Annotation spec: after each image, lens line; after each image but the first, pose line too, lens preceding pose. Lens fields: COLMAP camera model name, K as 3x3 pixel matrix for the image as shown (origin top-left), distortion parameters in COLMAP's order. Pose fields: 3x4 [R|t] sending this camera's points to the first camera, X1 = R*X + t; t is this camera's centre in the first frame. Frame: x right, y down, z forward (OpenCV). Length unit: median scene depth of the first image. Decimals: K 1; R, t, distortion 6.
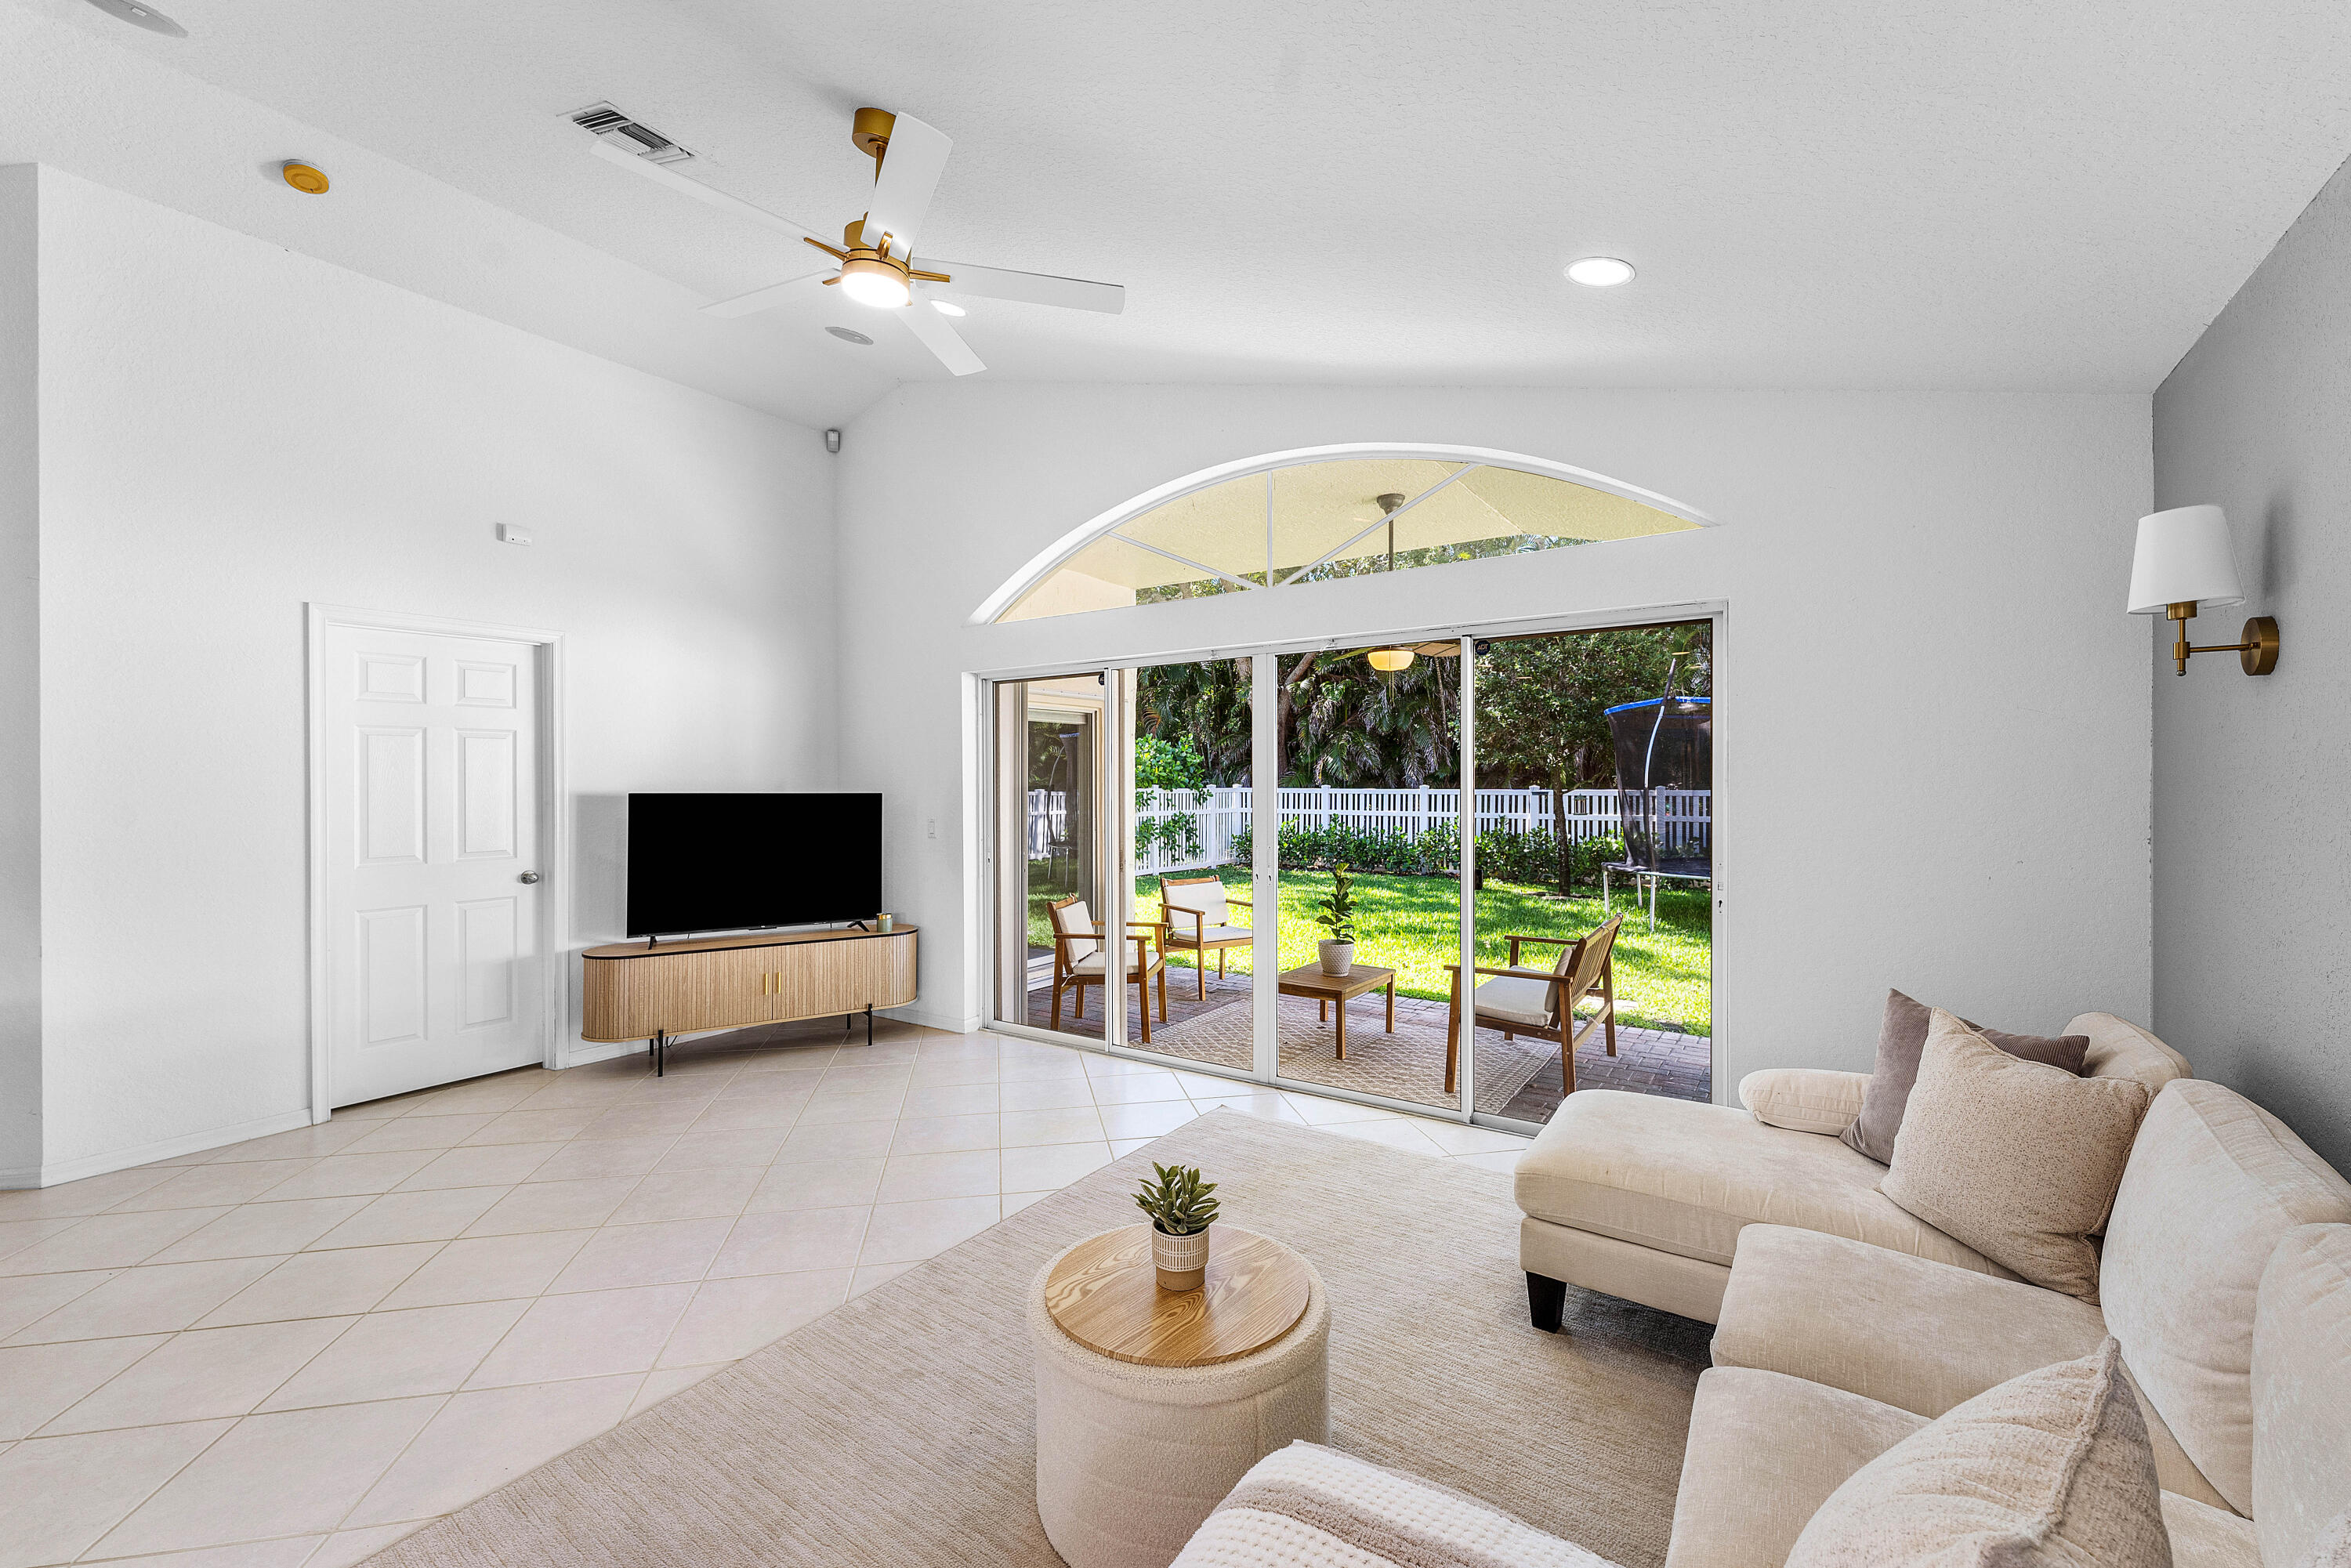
lens RADIAL K [[965.6, 0, 1191.9], [0, 965.6, 785.7], [0, 0, 1]] dist [-0.000939, 0.000264]
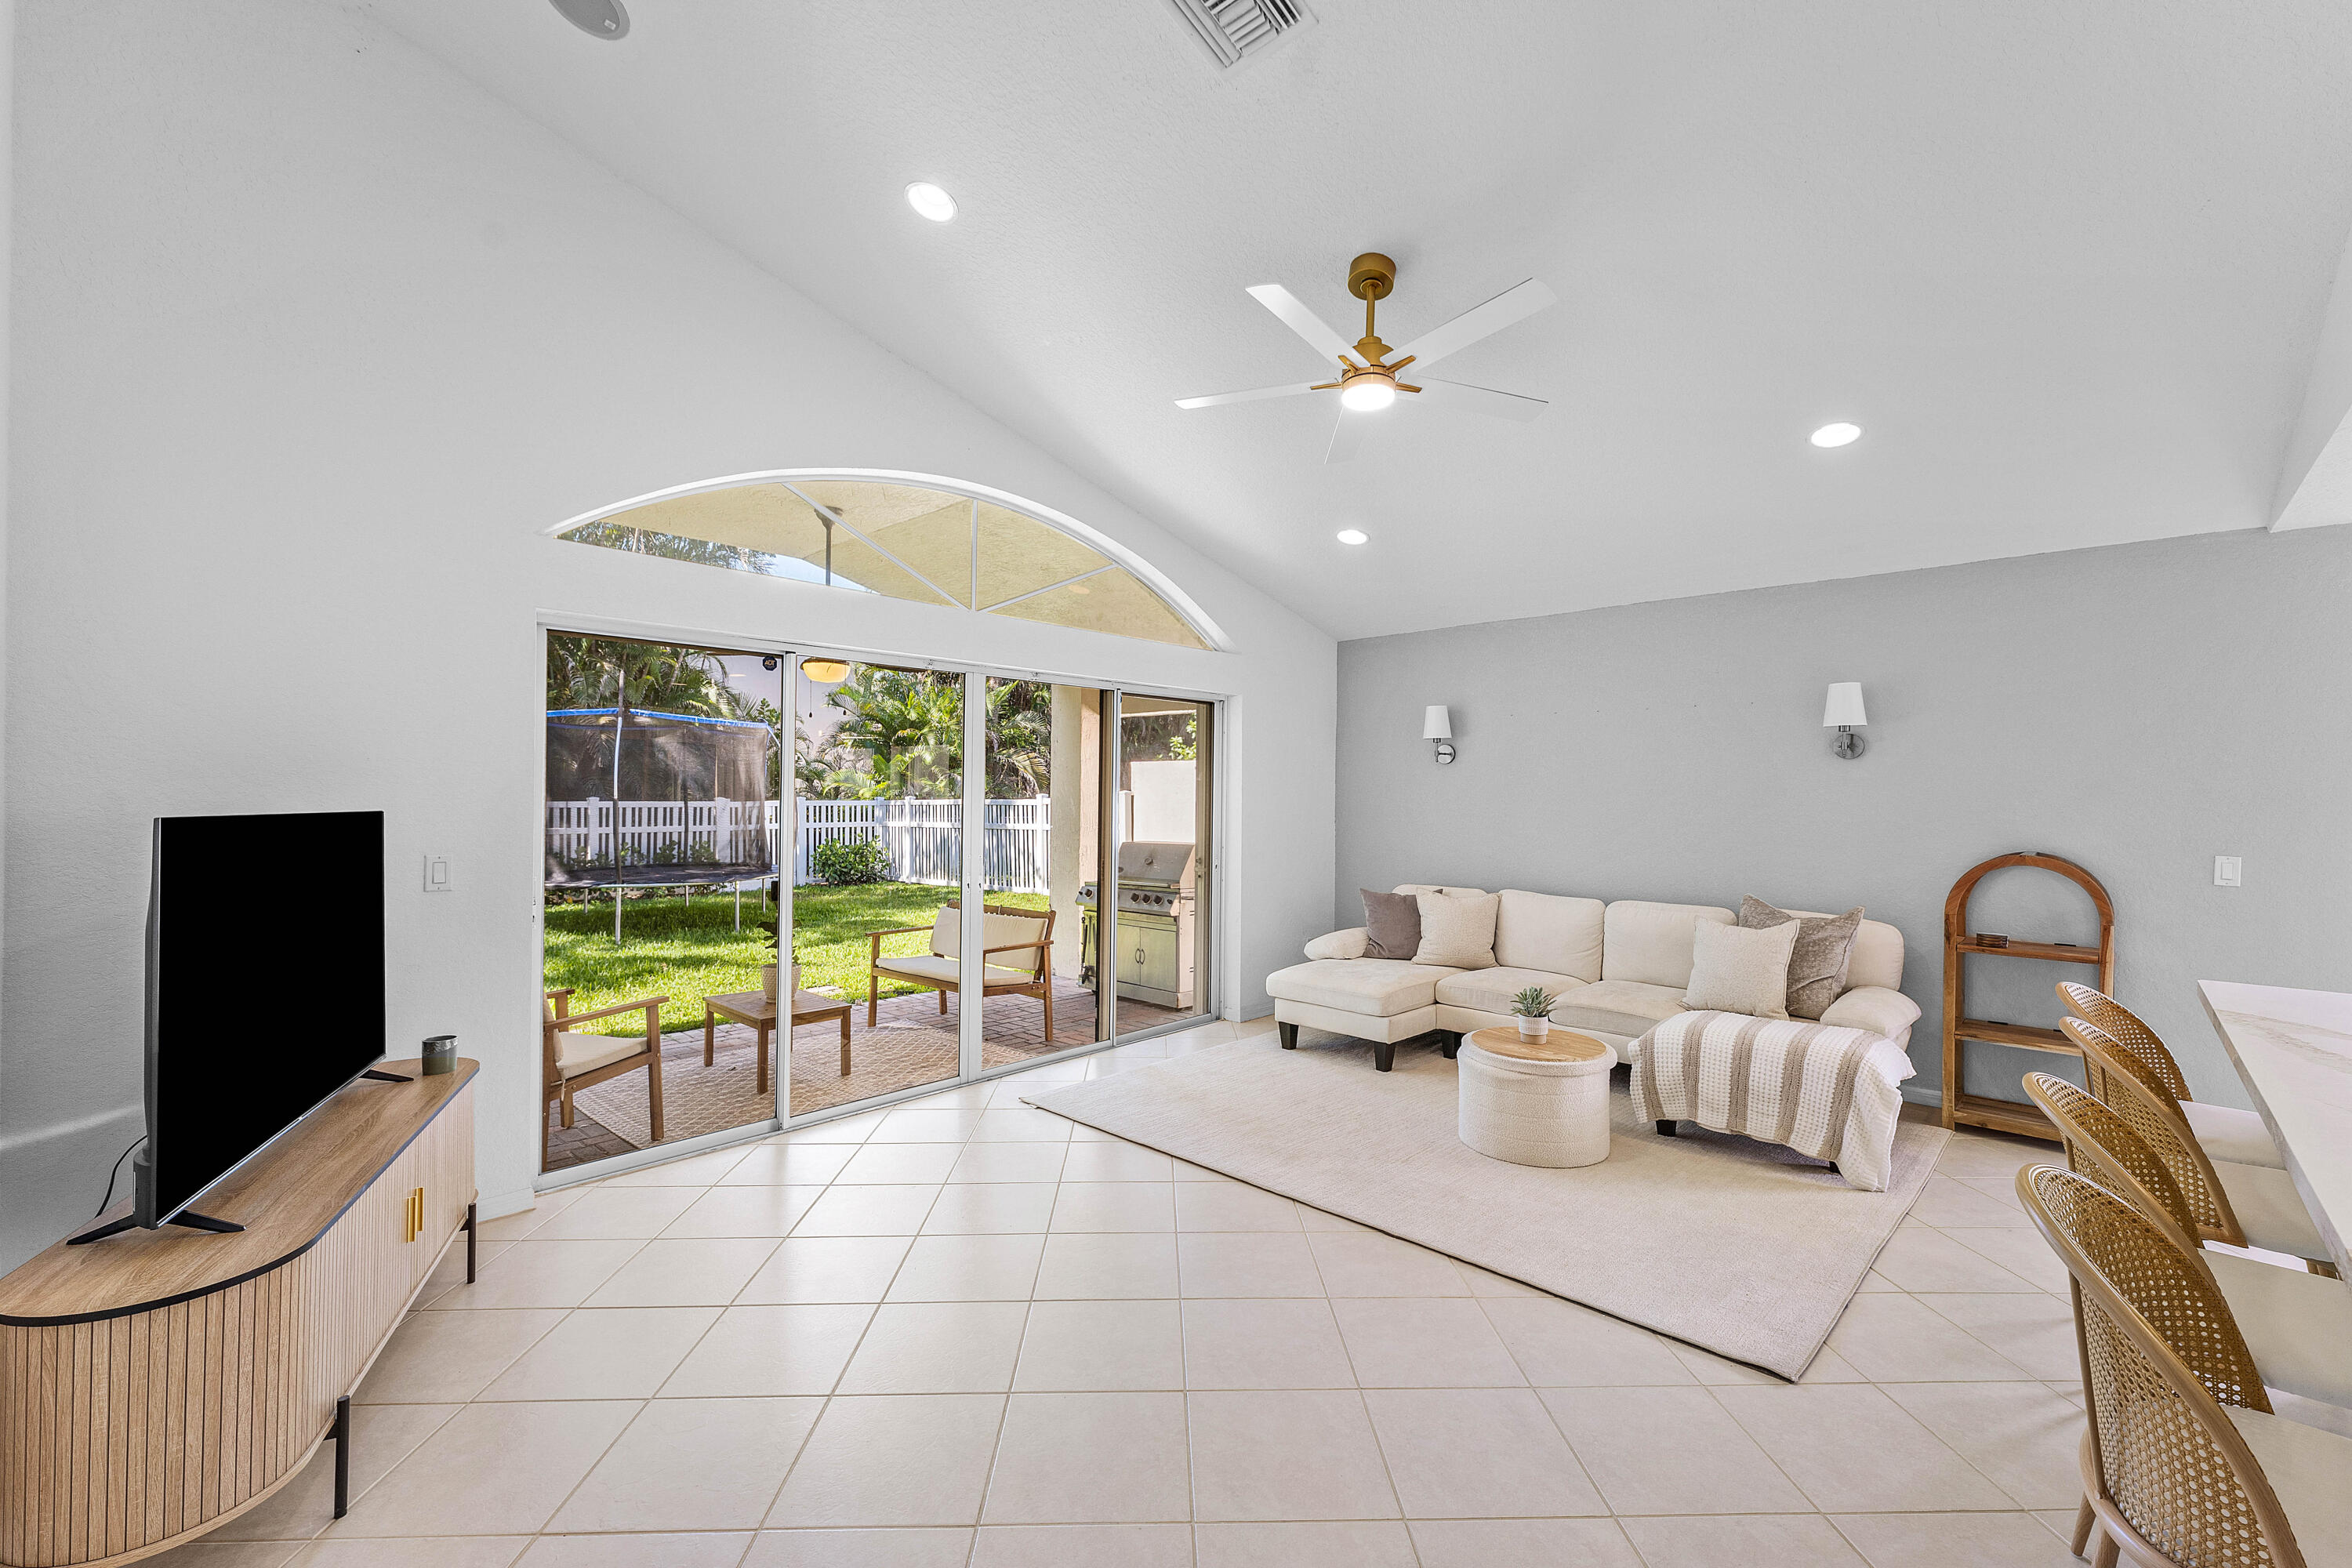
lens RADIAL K [[966.1, 0, 1185.6], [0, 966.1, 801.4], [0, 0, 1]] dist [-0.000939, 0.000264]
pose [[0.150295, -0.002724, 0.988637, -0.745144], [-0.004039, 0.999986, 0.003369, -0.001761], [-0.988633, -0.004500, 0.150282, 0.493190]]
